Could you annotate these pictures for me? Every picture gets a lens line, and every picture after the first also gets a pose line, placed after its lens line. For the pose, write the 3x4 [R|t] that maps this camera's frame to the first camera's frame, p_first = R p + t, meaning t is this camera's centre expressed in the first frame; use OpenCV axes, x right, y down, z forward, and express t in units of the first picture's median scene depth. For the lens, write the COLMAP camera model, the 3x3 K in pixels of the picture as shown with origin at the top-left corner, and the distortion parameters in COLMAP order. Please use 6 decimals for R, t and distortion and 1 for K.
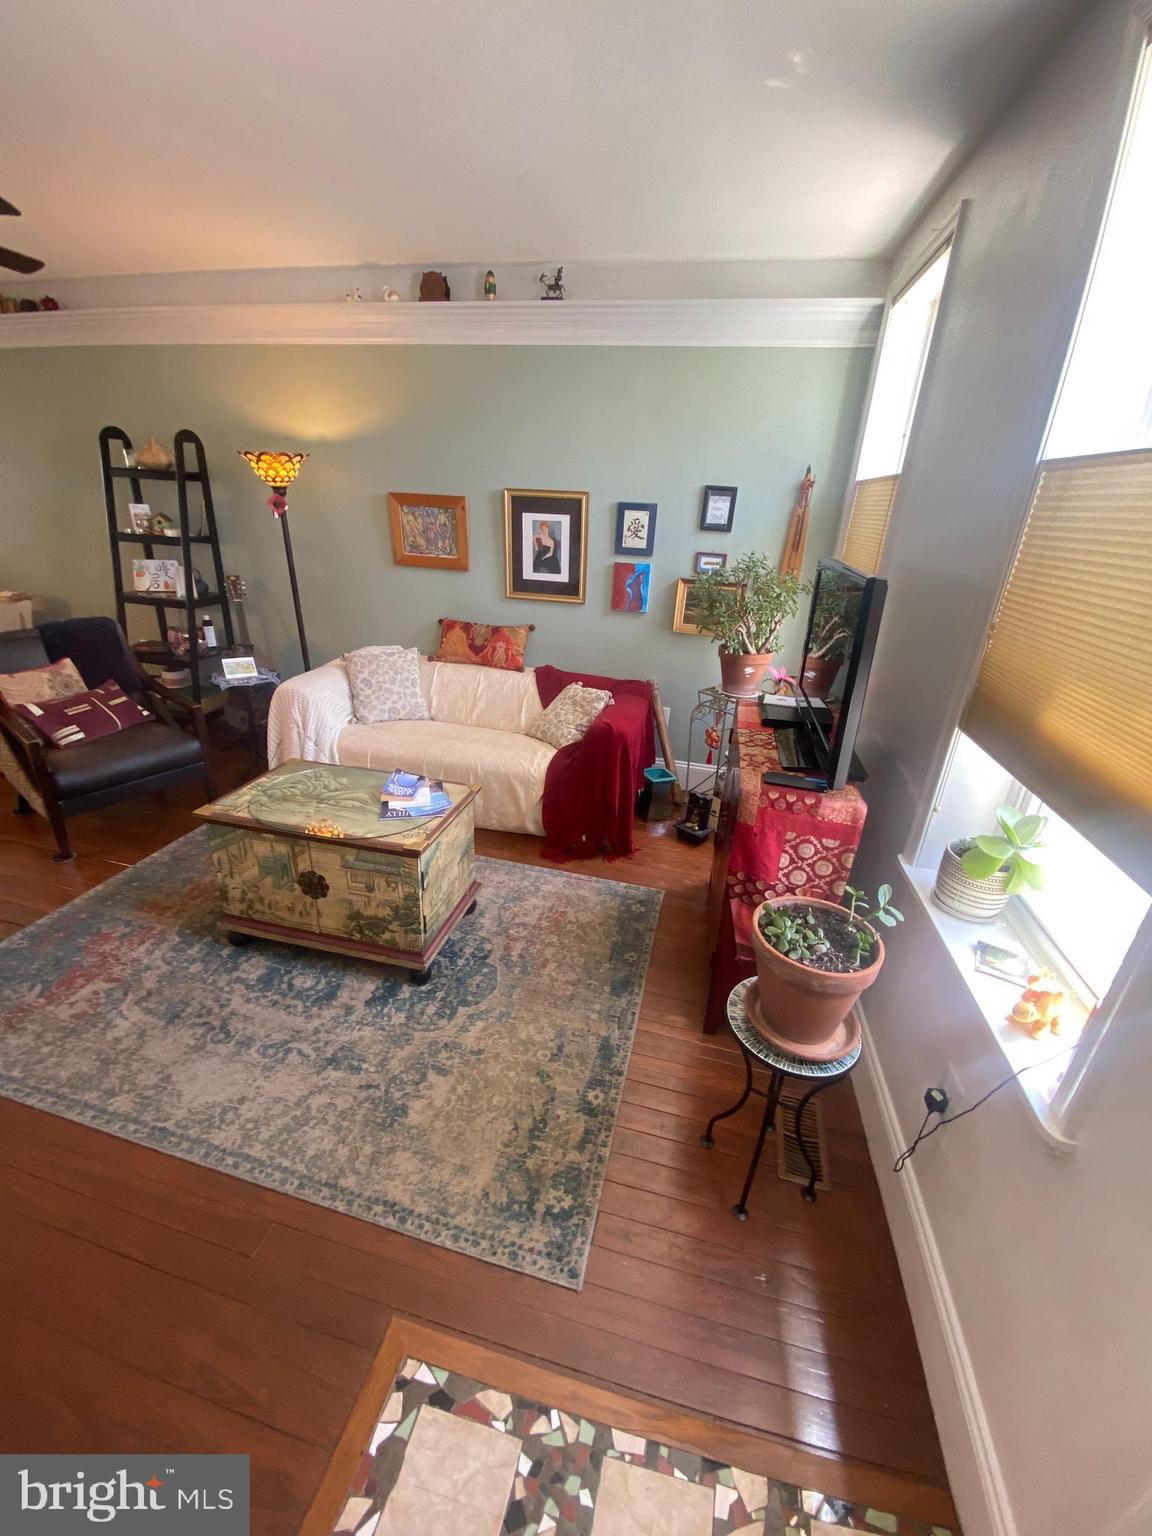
lens RADIAL K [[623.9, 0, 576.0], [0, 623.9, 768.0], [0, 0, 1]] dist [0.006902, -0.014127]
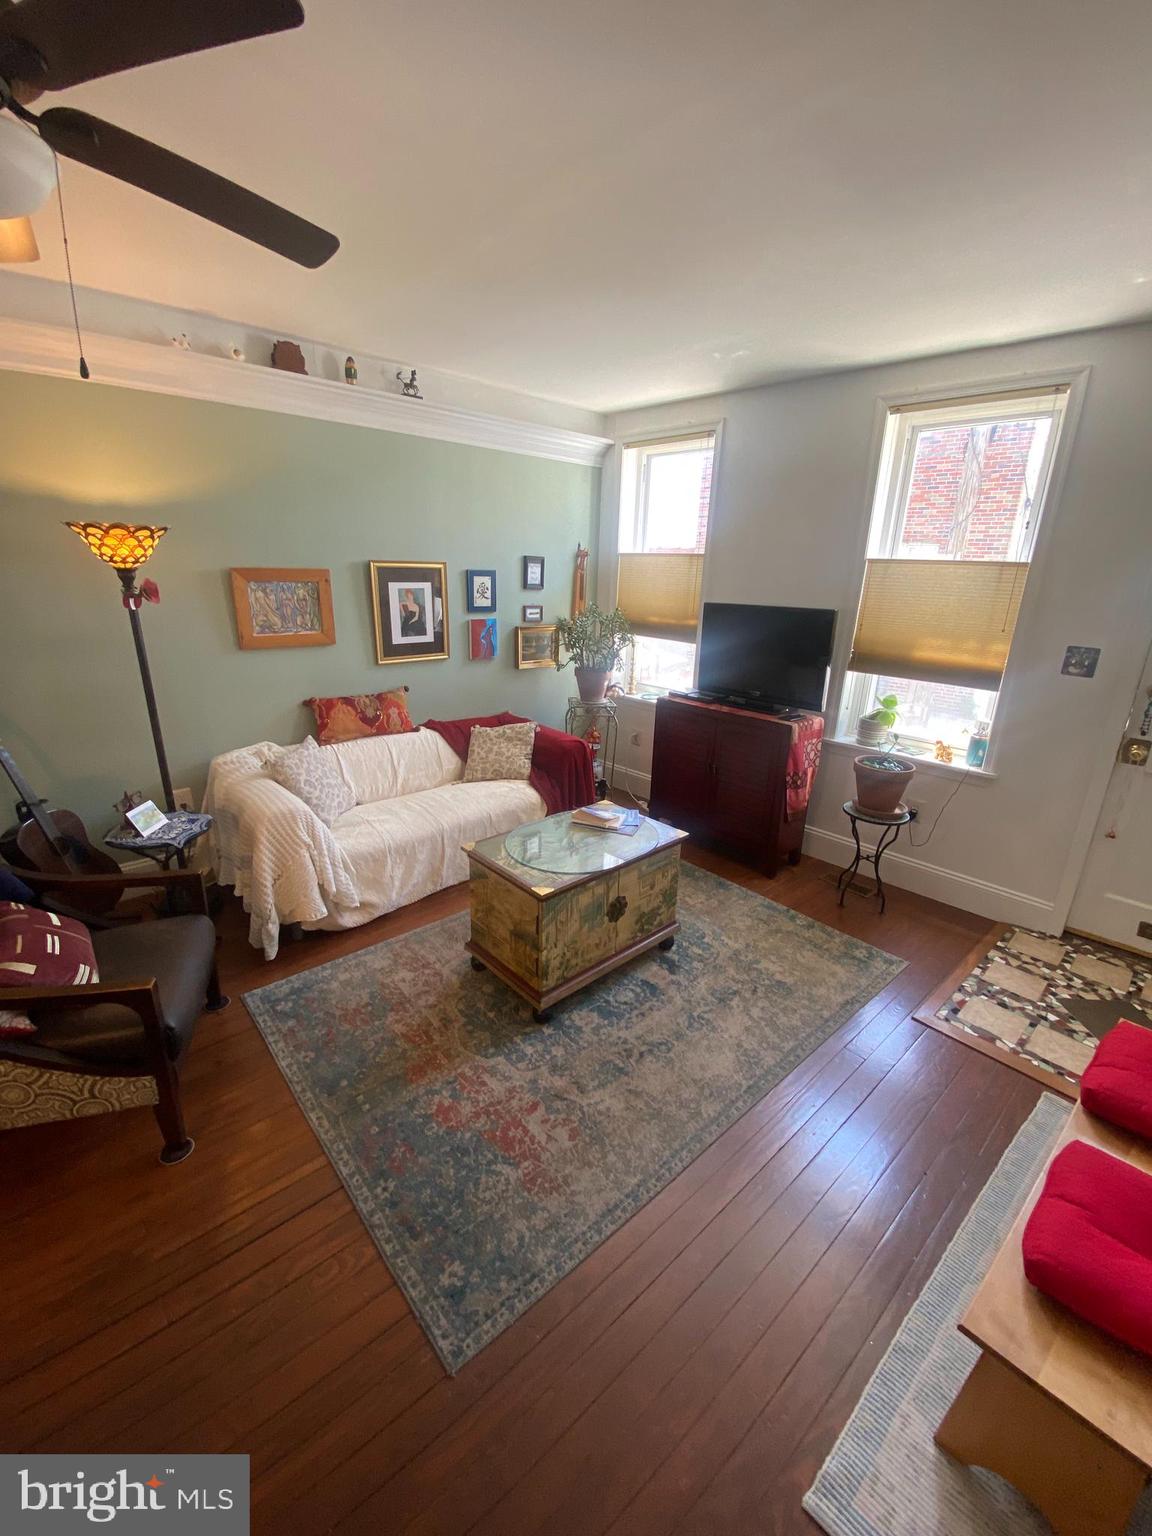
lens RADIAL K [[622.3, 0, 579.2], [0, 622.3, 765.3], [0, 0, 1]] dist [0.023054, -0.023268]
pose [[0.564402, -0.286160, 0.774314, -0.830421], [0.323401, 0.939665, 0.111539, -0.142199], [-0.759514, 0.187461, 0.622894, 0.176253]]
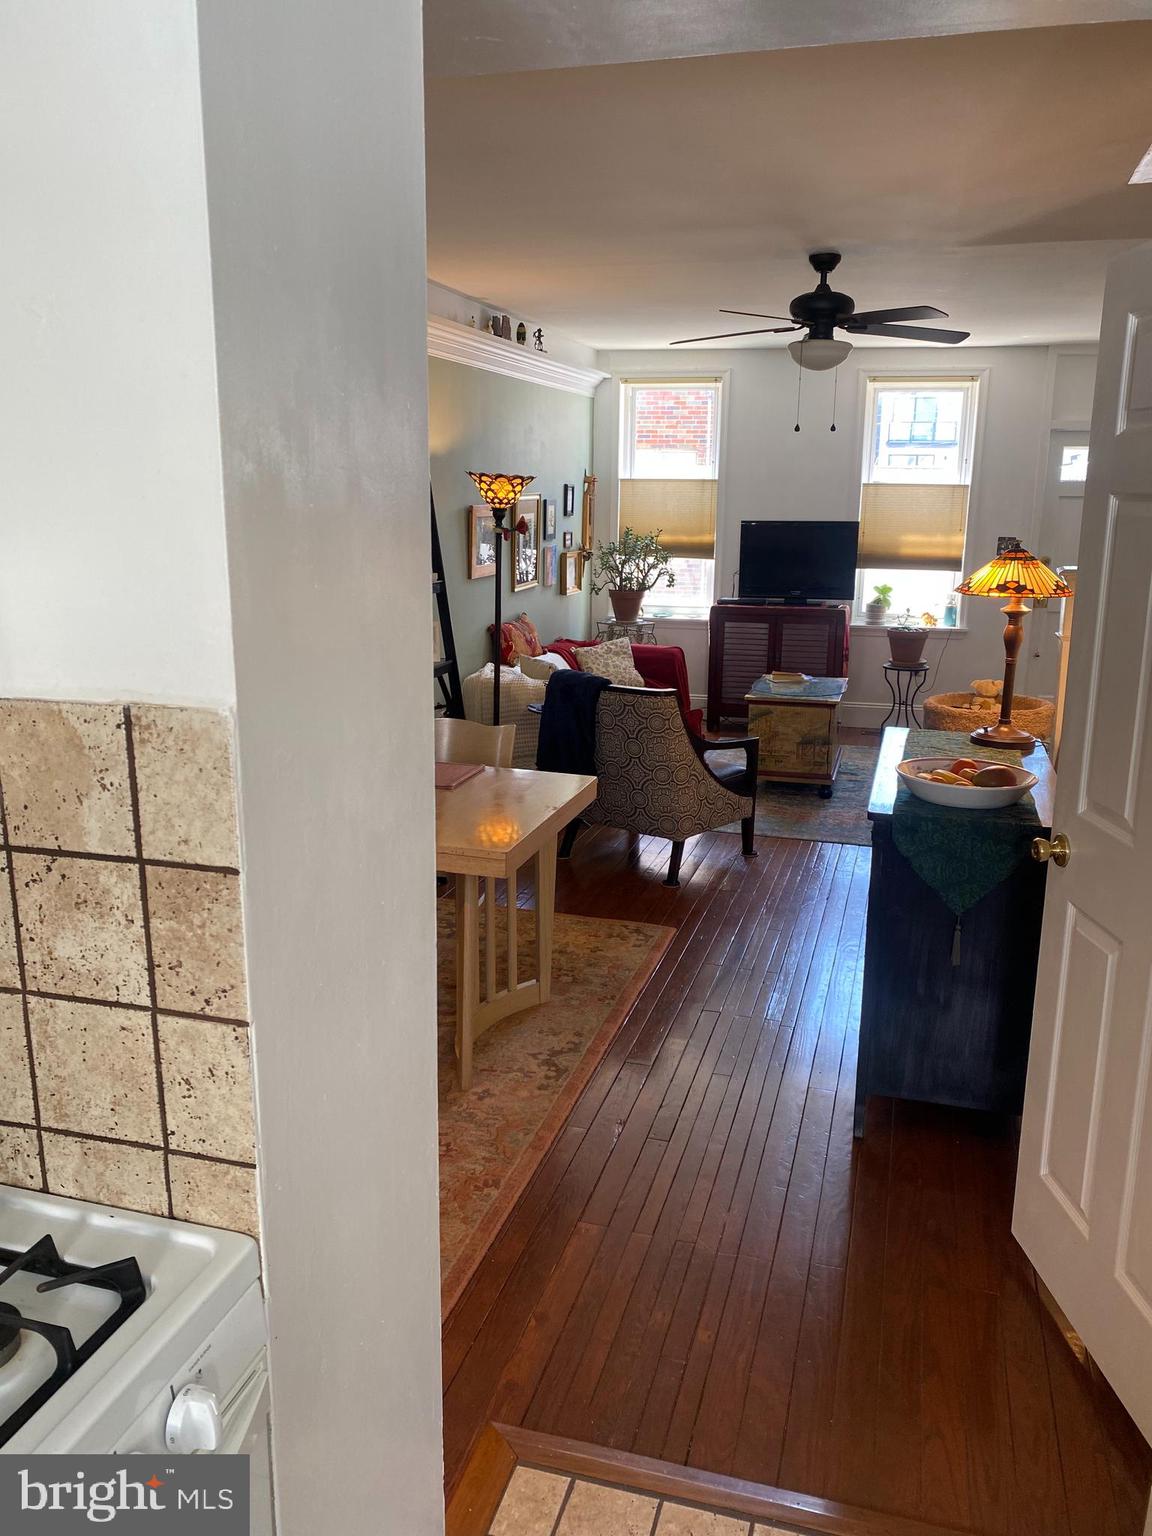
lens RADIAL K [[1196.7, 0, 602.6], [0, 1196.7, 768.2], [0, 0, 1]] dist [0.111541, -0.172858]
pose [[0.024752, -0.280810, 0.959444, -2.356210], [0.381878, 0.889612, 0.250520, -0.507991], [-0.923881, 0.360190, 0.129255, 0.781975]]
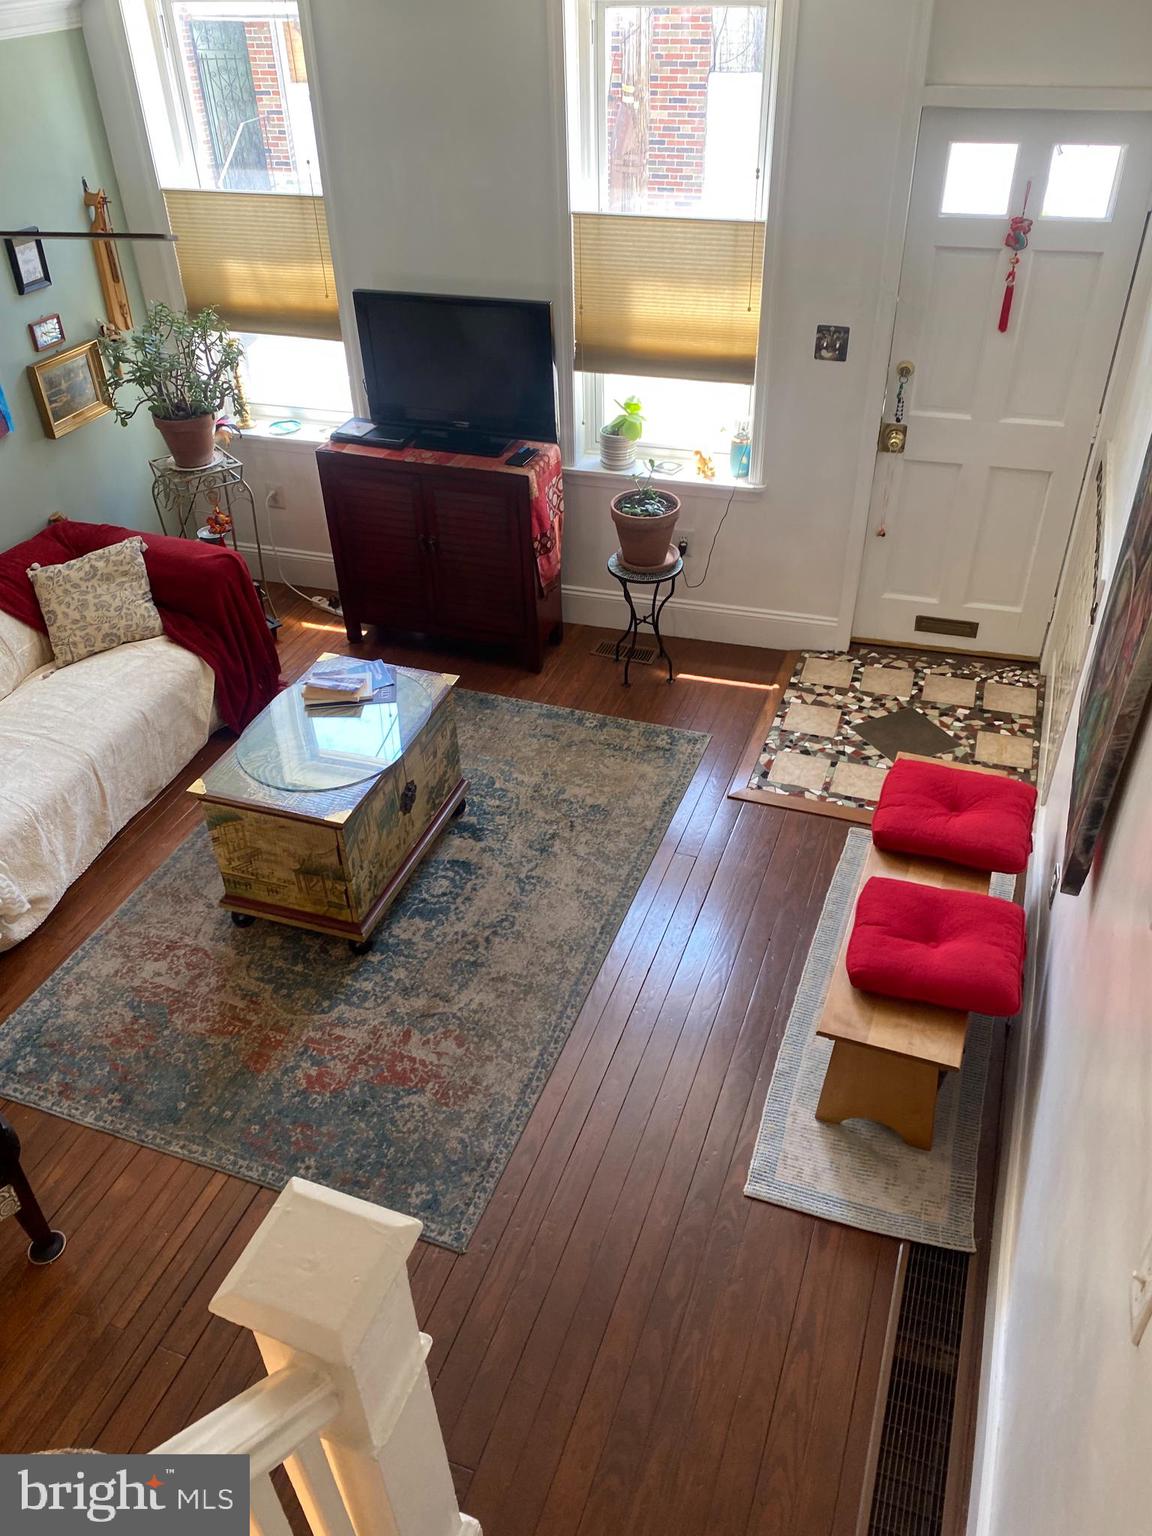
lens RADIAL K [[1173.7, 0, 573.4], [0, 1173.7, 752.7], [0, 0, 1]] dist [0.103765, -0.161520]
pose [[0.106680, -0.629442, 0.769690, -1.115812], [0.417175, 0.731011, 0.539990, -0.467831], [-0.902543, 0.263489, 0.340572, 0.091038]]
